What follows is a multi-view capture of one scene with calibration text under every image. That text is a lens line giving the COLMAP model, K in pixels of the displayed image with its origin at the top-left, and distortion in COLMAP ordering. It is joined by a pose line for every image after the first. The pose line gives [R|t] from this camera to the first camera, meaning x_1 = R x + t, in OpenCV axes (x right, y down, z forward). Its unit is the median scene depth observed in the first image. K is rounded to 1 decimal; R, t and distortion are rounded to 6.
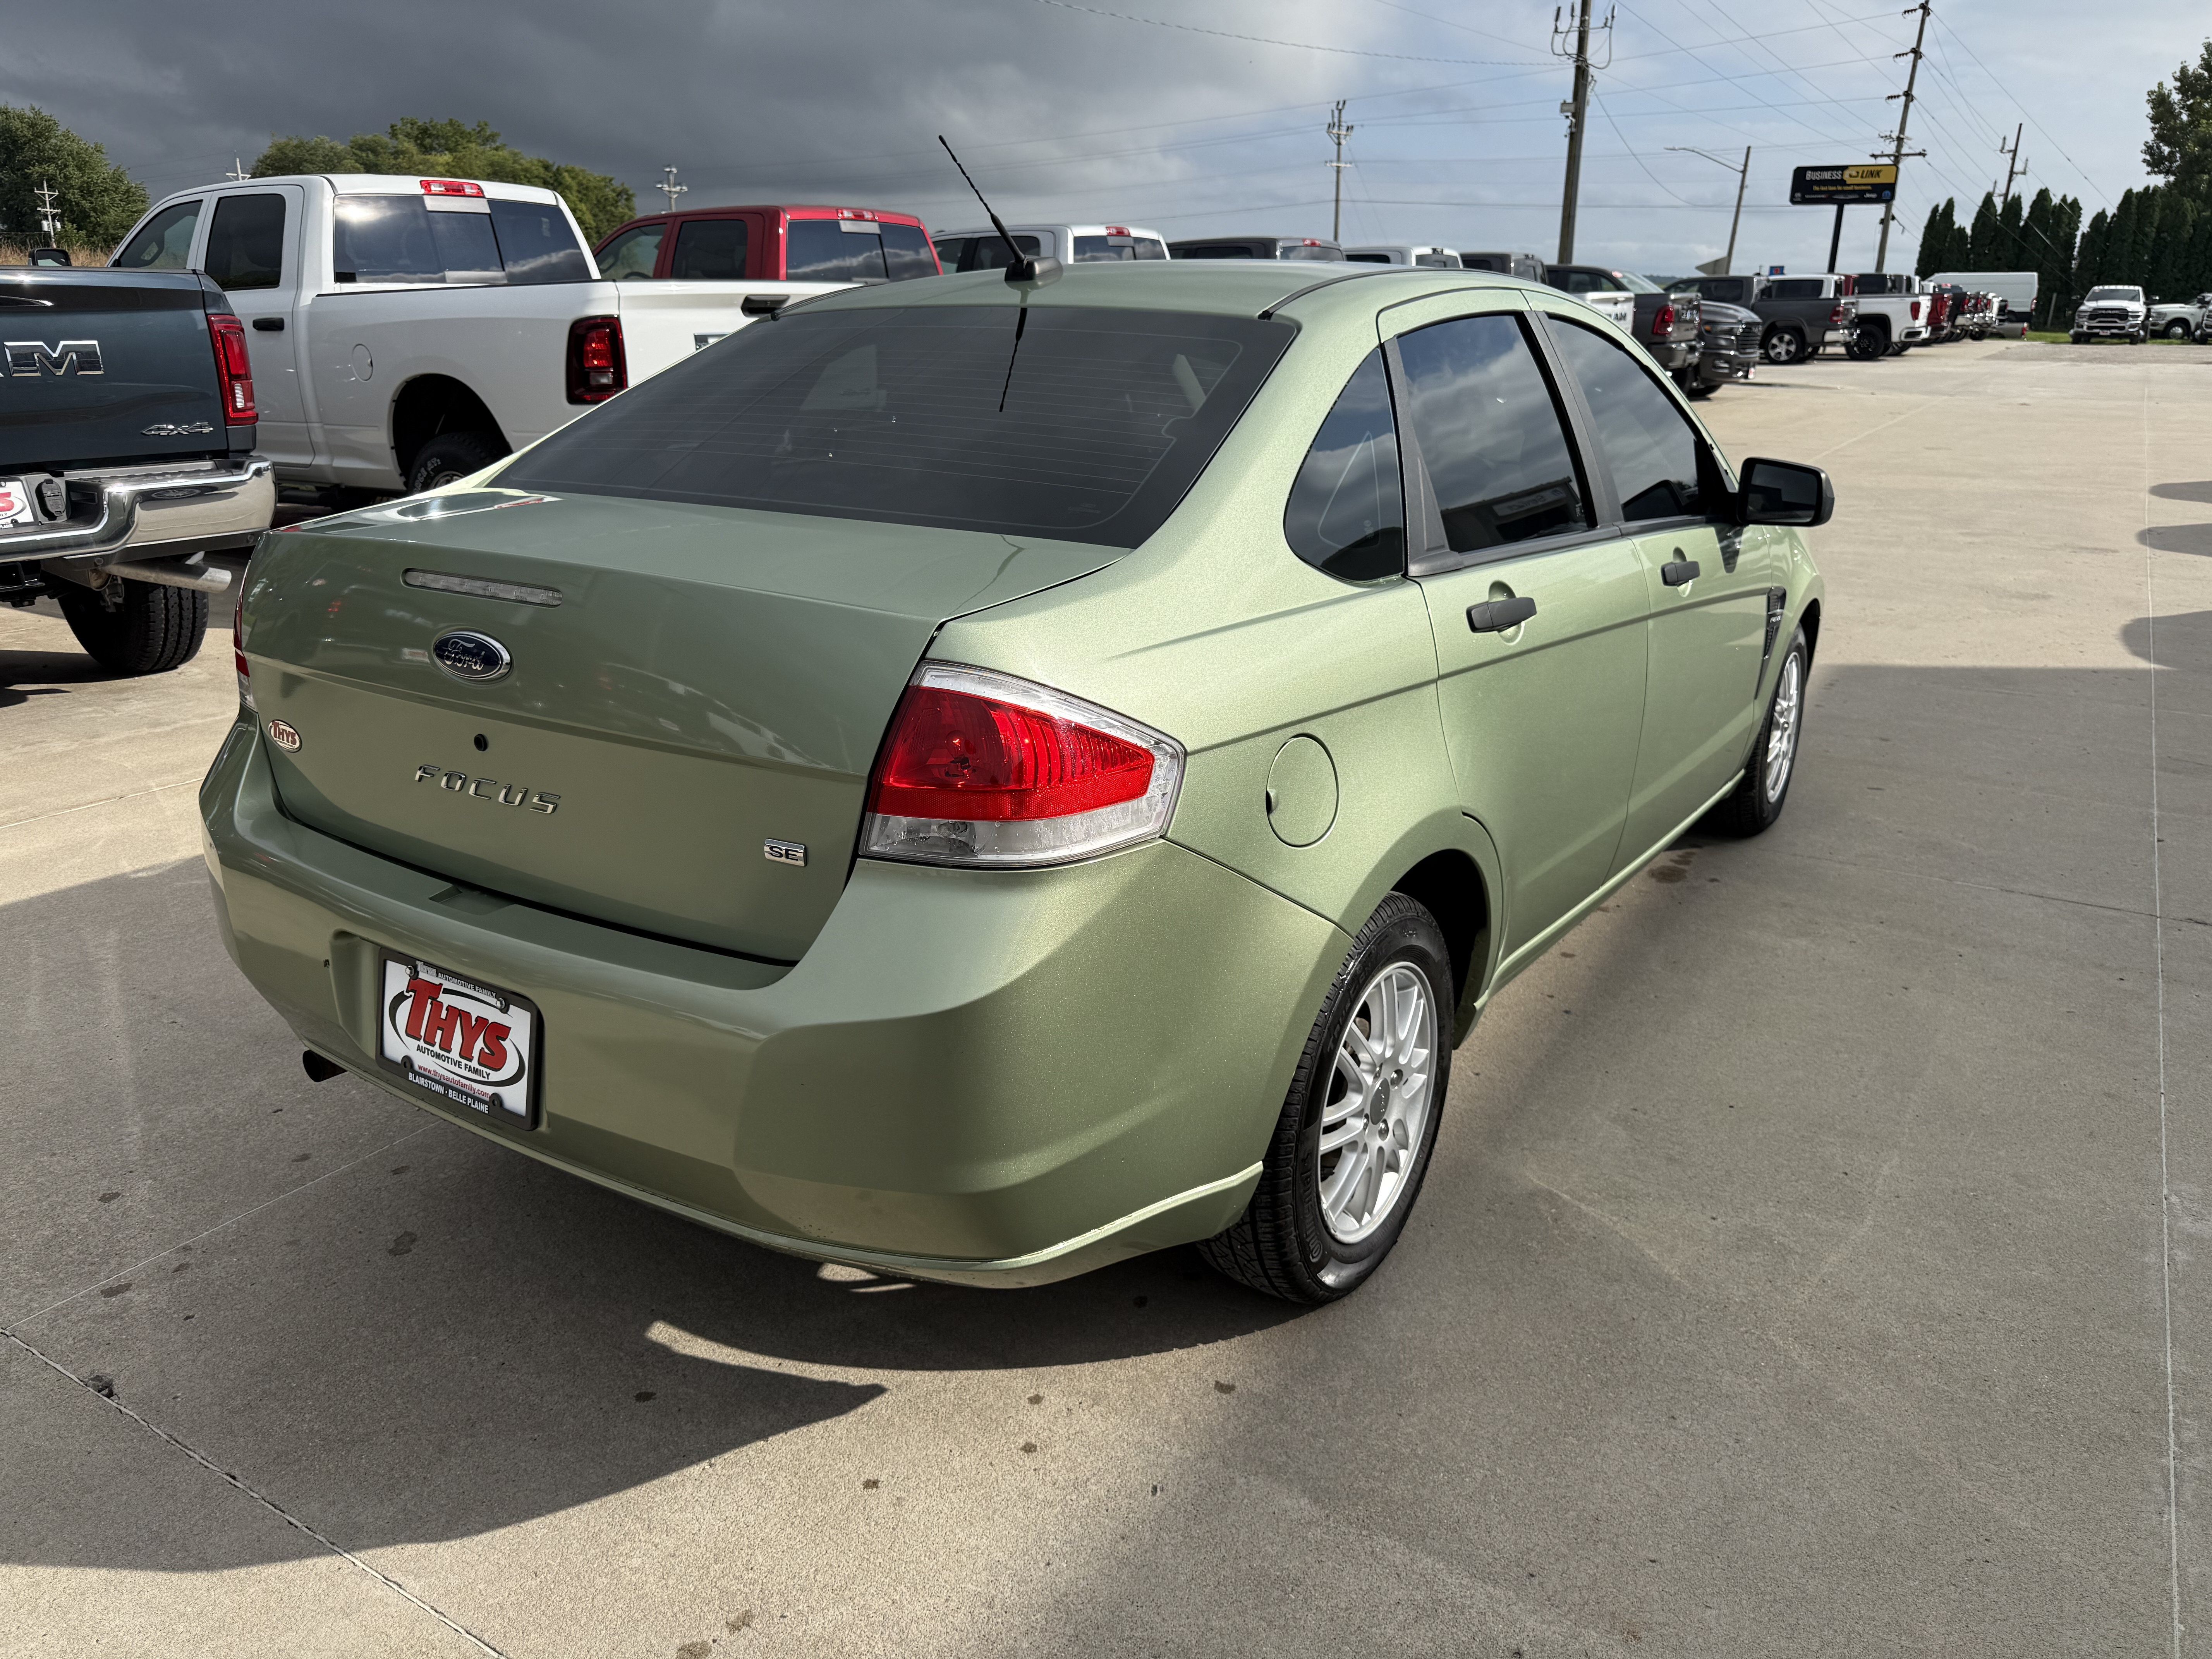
lens RADIAL K [[1585.2, 0, 1095.3], [0, 1585.2, 857.5], [0, 0, 1]] dist [0.008953, -0.014395]
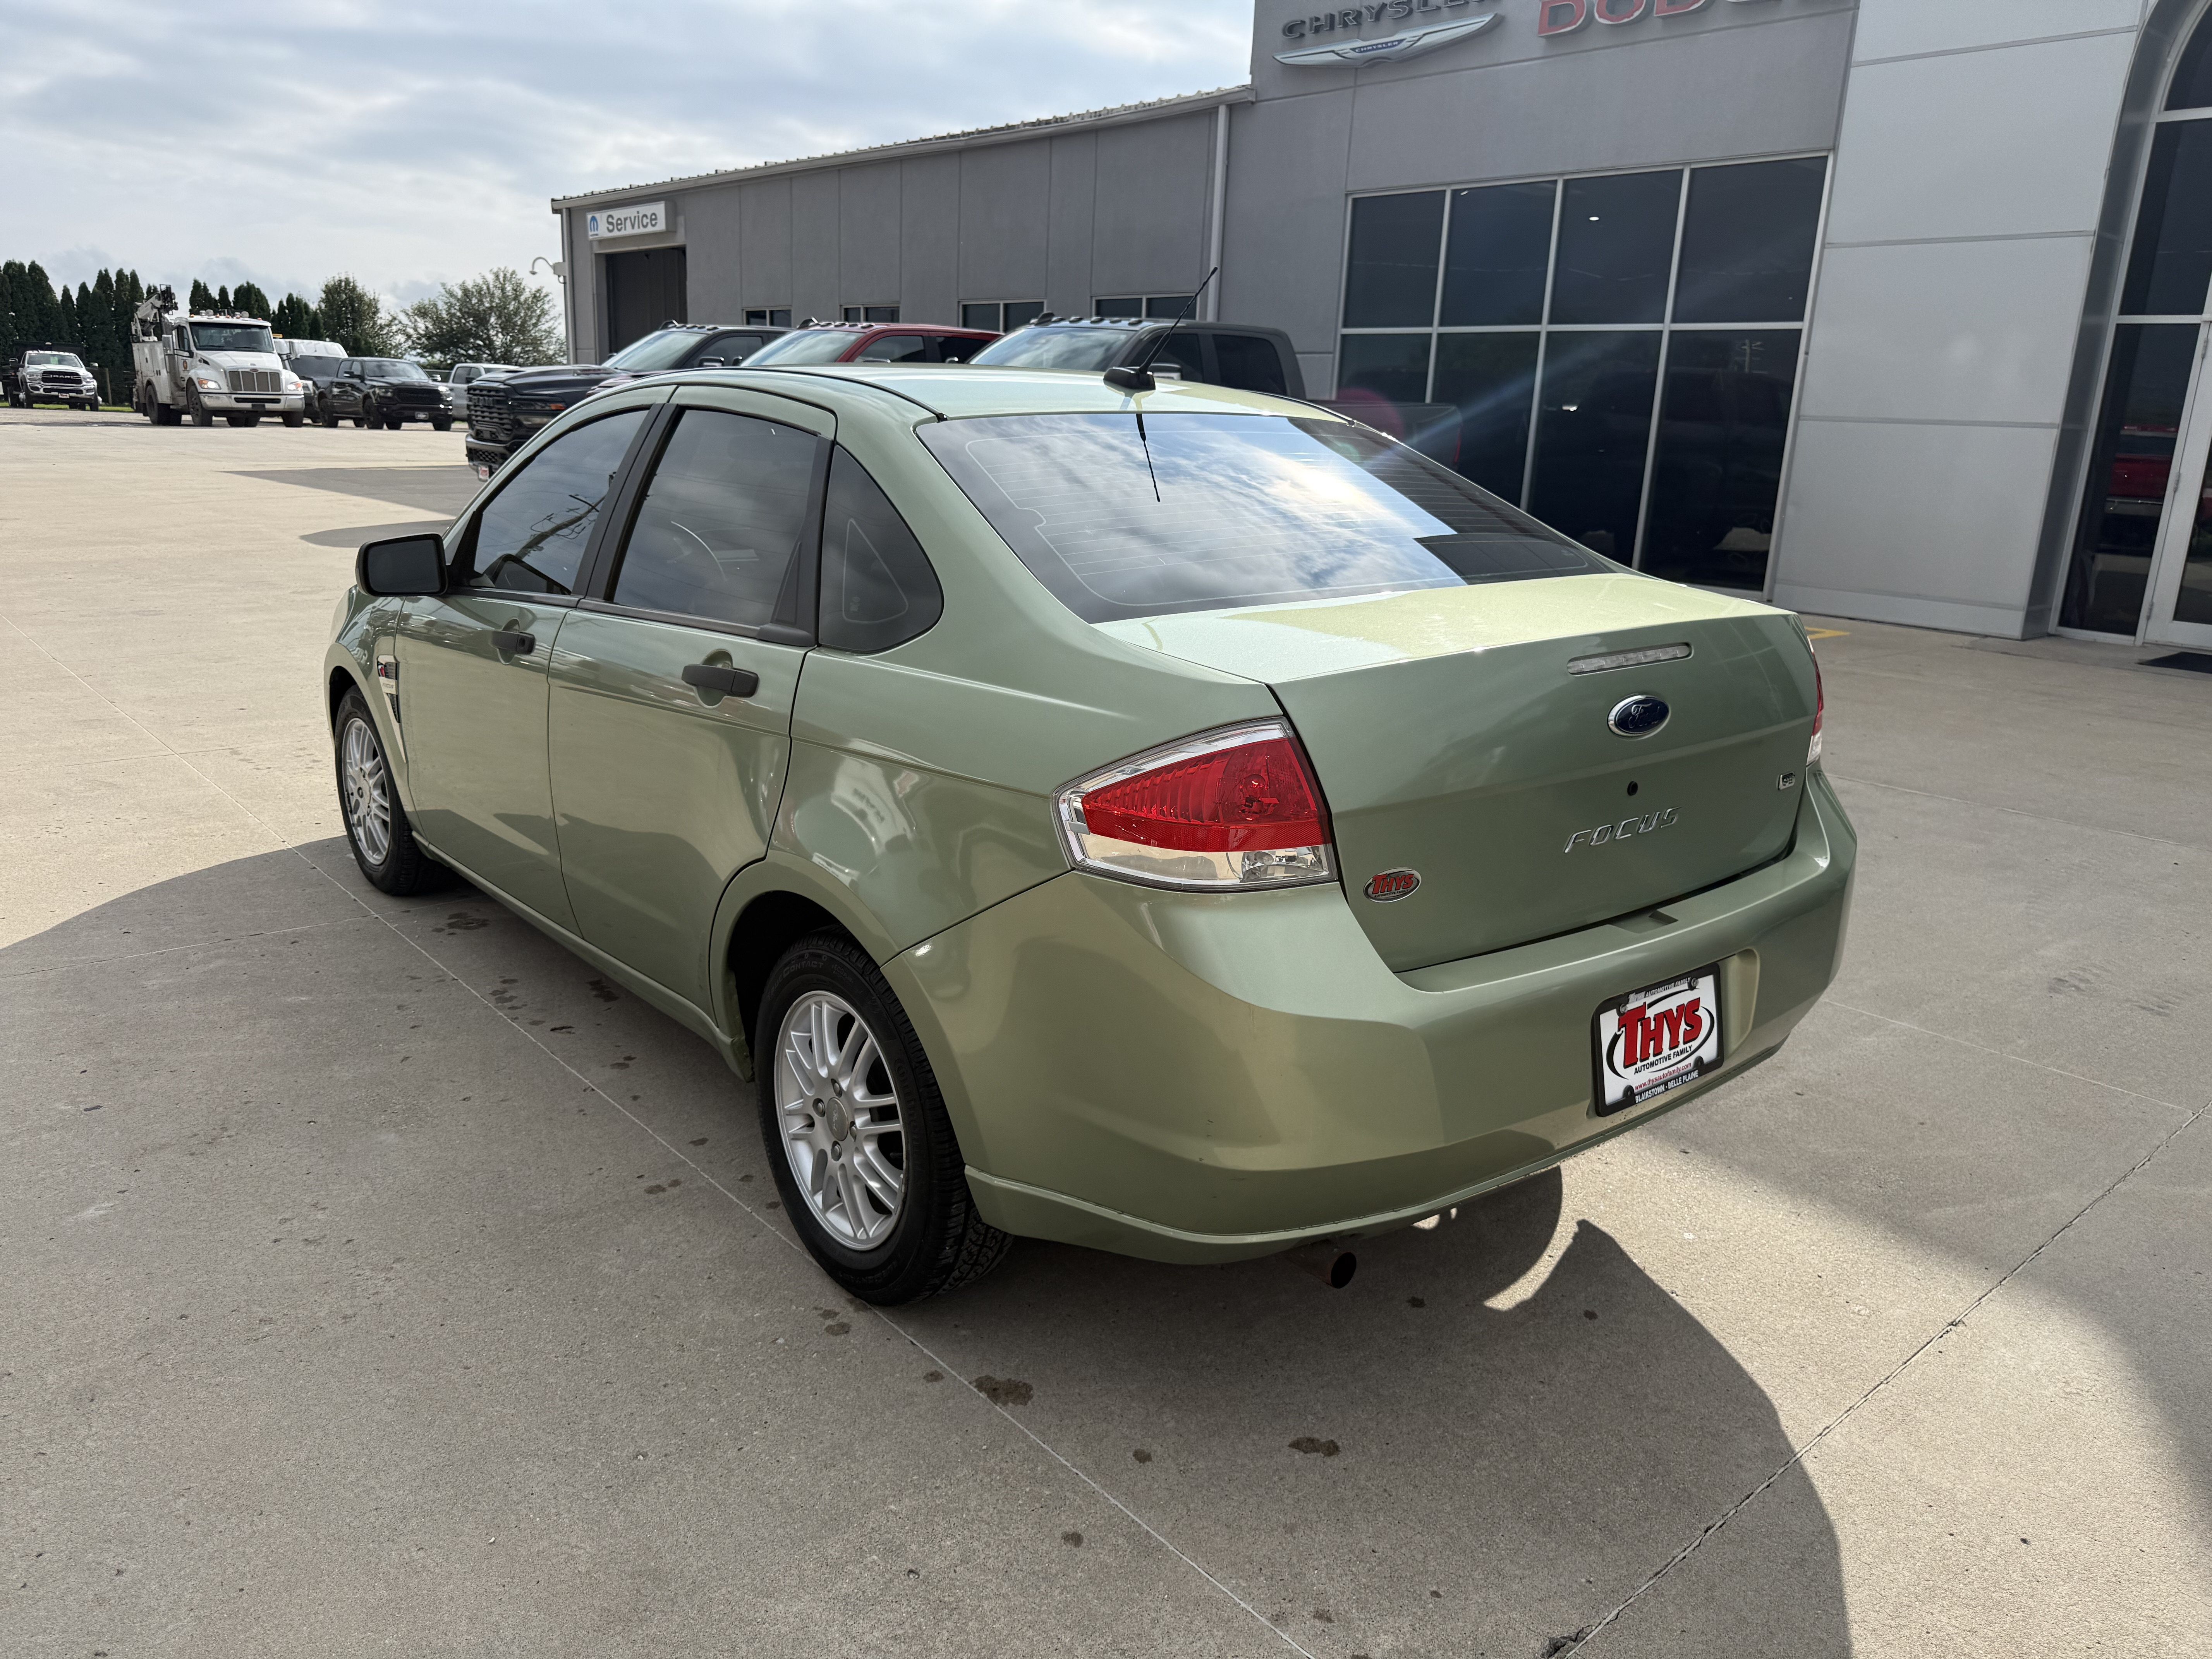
lens RADIAL K [[1587.6, 0, 1113.3], [0, 1587.6, 829.1], [0, 0, 1]] dist [0.026879, -0.031551]
pose [[0.292555, -0.243045, 0.924846, -1.387755], [0.289386, 0.944313, 0.156620, -0.294591], [-0.911410, 0.221817, 0.346597, 0.819330]]
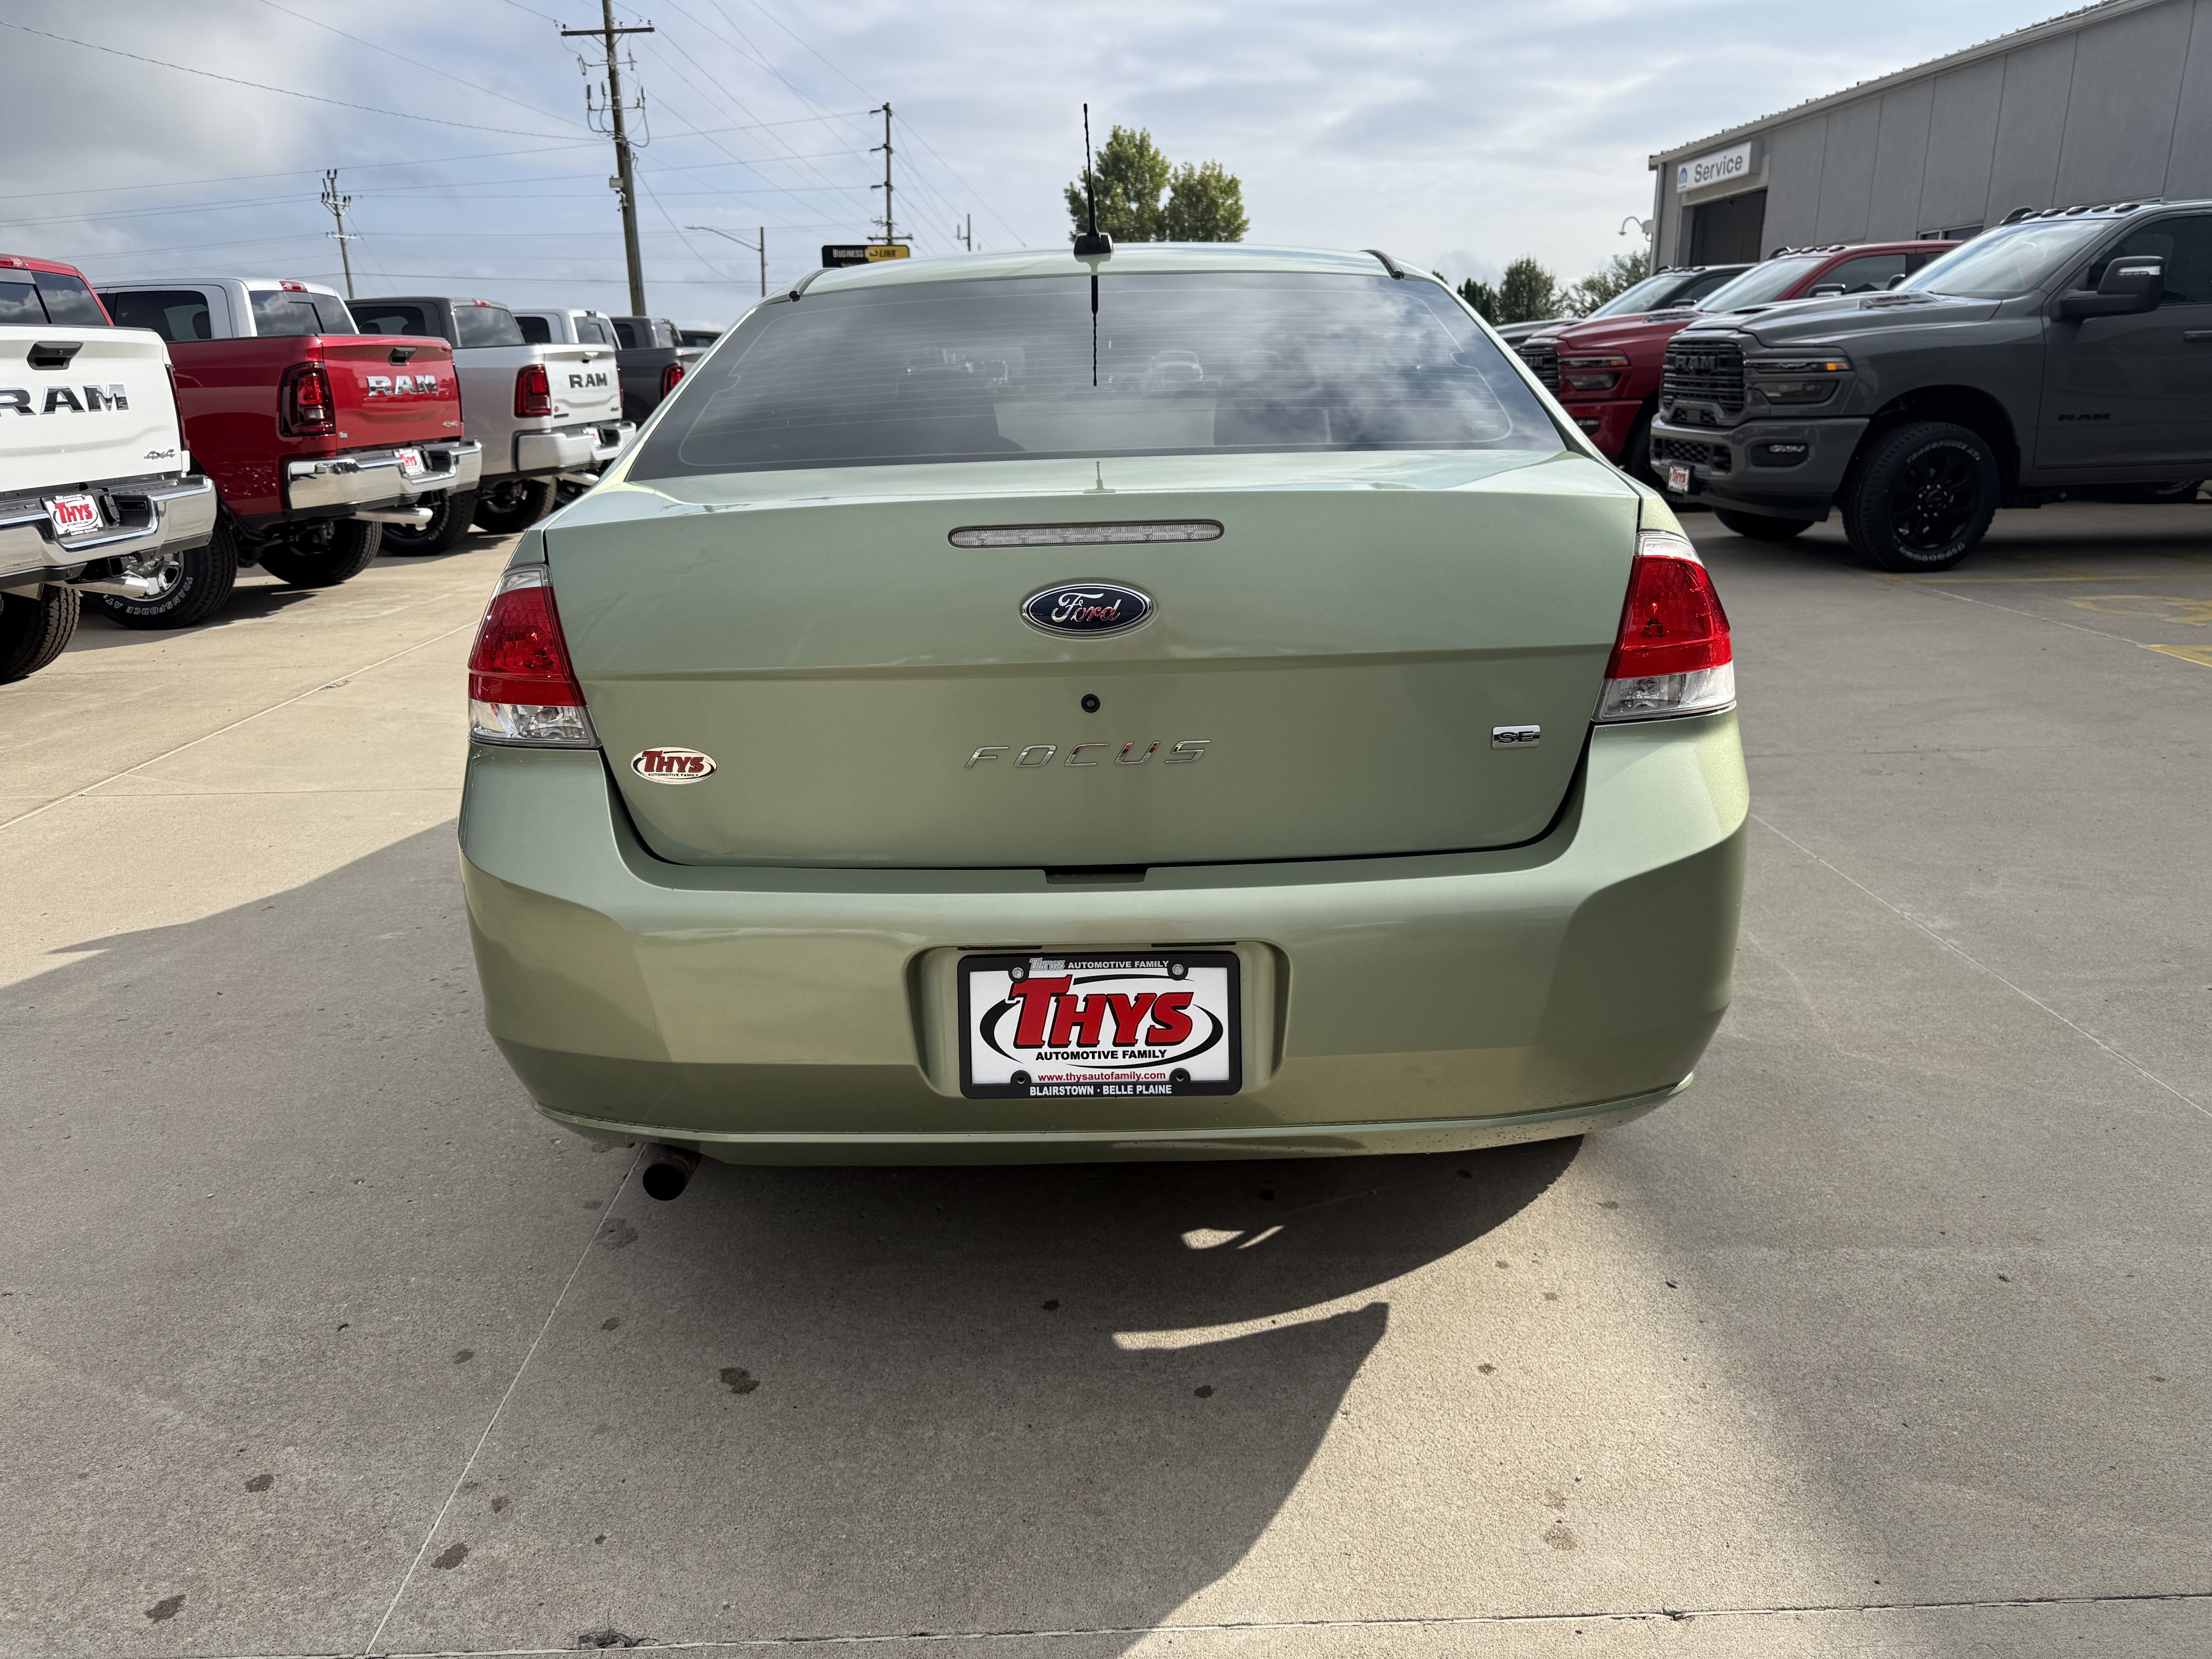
lens RADIAL K [[1587.6, 0, 1113.3], [0, 1587.6, 829.1], [0, 0, 1]] dist [0.026879, -0.031551]
pose [[0.837344, -0.173621, 0.518373, -0.749659], [0.204366, 0.978892, -0.002256, 0.005078], [-0.507040, 0.107827, 0.855151, 0.183722]]
